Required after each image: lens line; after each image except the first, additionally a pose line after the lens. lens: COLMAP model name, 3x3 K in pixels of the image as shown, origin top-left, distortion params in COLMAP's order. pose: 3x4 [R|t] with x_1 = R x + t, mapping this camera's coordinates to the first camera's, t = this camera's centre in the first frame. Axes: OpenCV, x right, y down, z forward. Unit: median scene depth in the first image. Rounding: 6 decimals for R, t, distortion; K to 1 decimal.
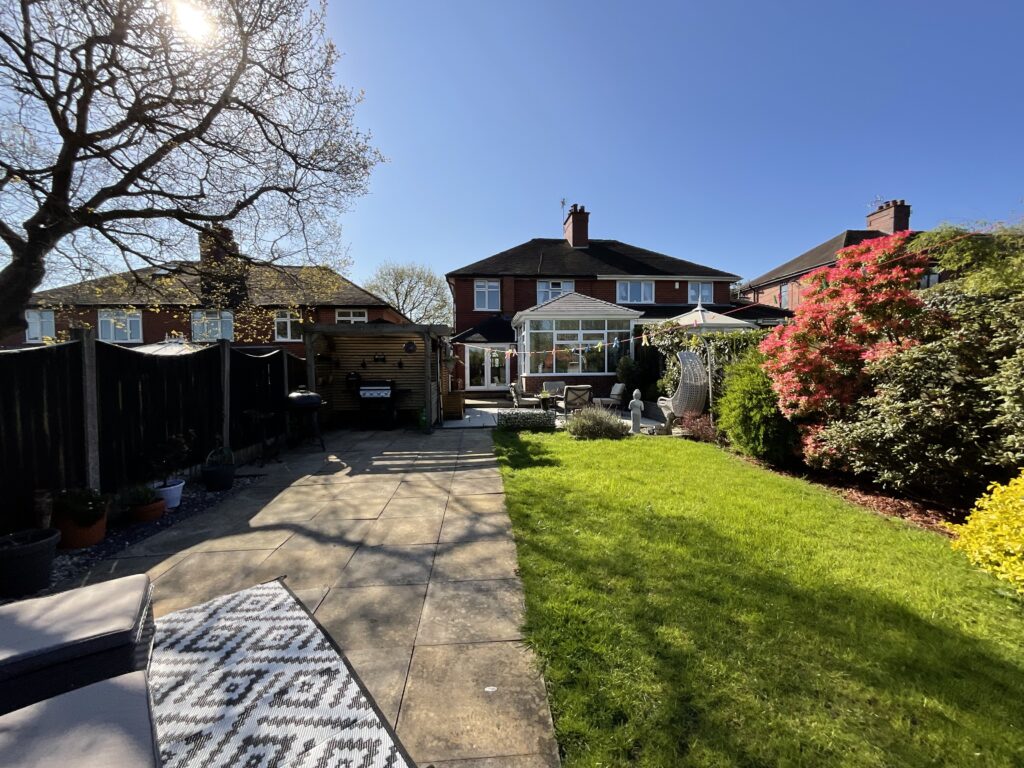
lens RADIAL K [[416.2, 0, 510.1], [0, 416.2, 384.5], [0, 0, 1]] dist [0.000031, 0.000159]
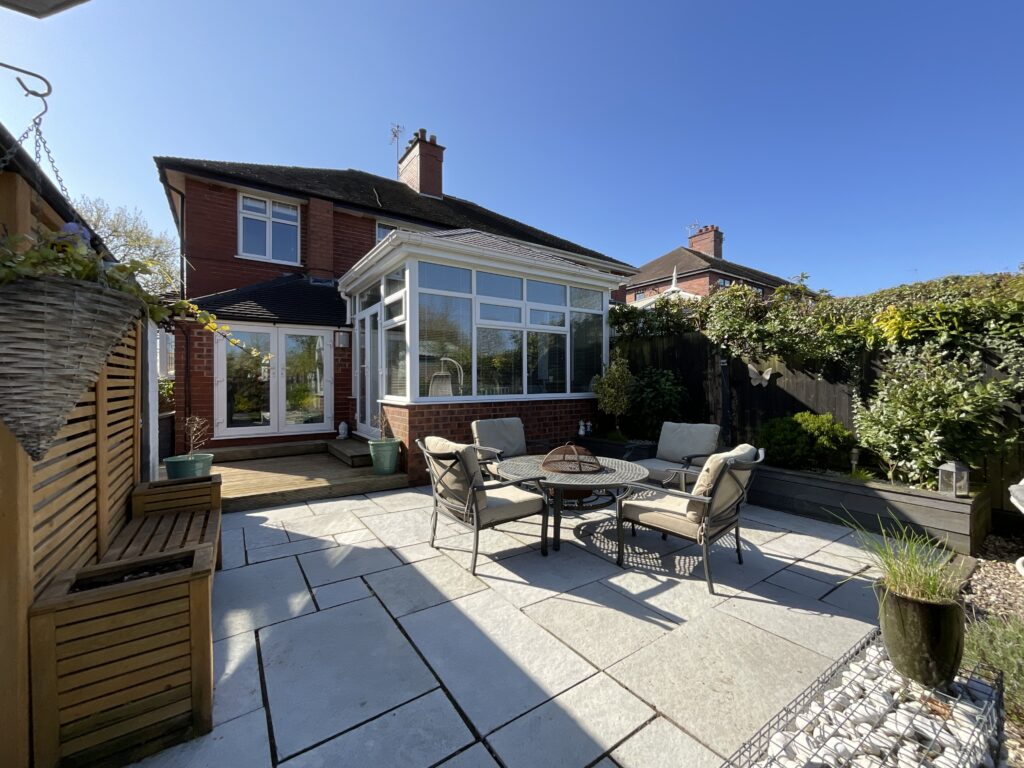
lens RADIAL K [[416.2, 0, 510.1], [0, 416.2, 384.5], [0, 0, 1]] dist [0.000031, 0.000159]
pose [[0.867589, 0.001474, 0.497279, -0.052871], [0.018095, 0.999240, -0.034533, -0.017177], [-0.496952, 0.038959, 0.866903, 0.454947]]
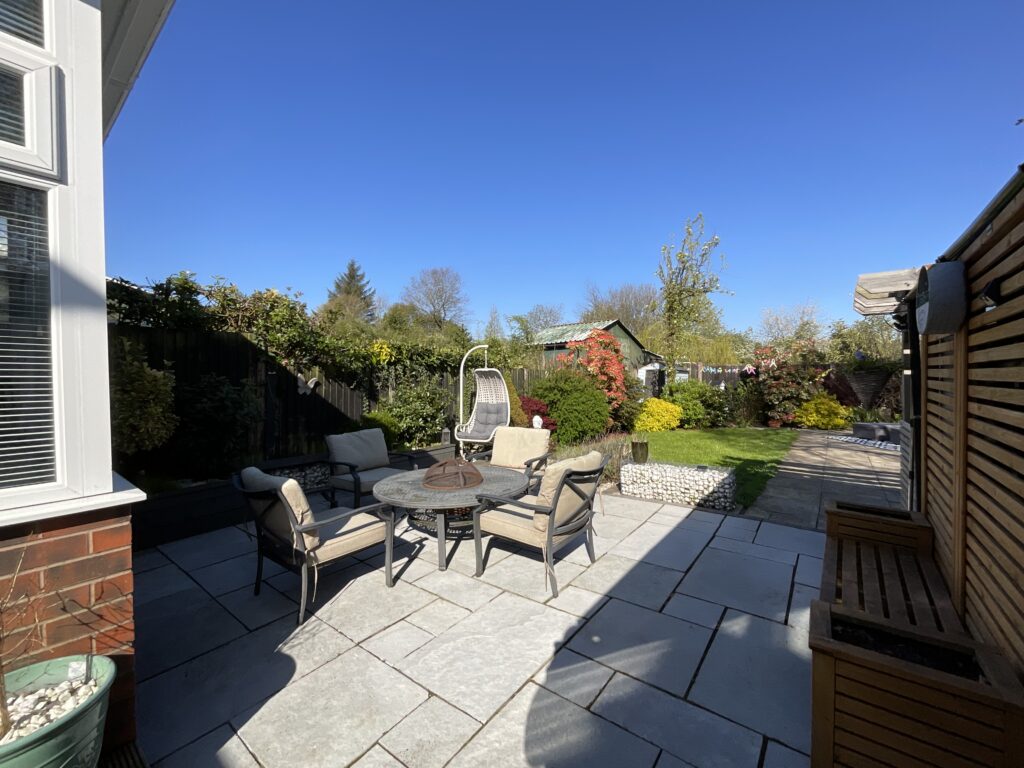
lens RADIAL K [[416.2, 0, 510.1], [0, 416.2, 384.5], [0, 0, 1]] dist [0.000031, 0.000159]
pose [[-0.733207, 0.003412, 0.679997, -0.149894], [0.043281, 0.998194, 0.041660, -0.082033], [-0.678627, 0.059976, -0.732031, 1.415840]]
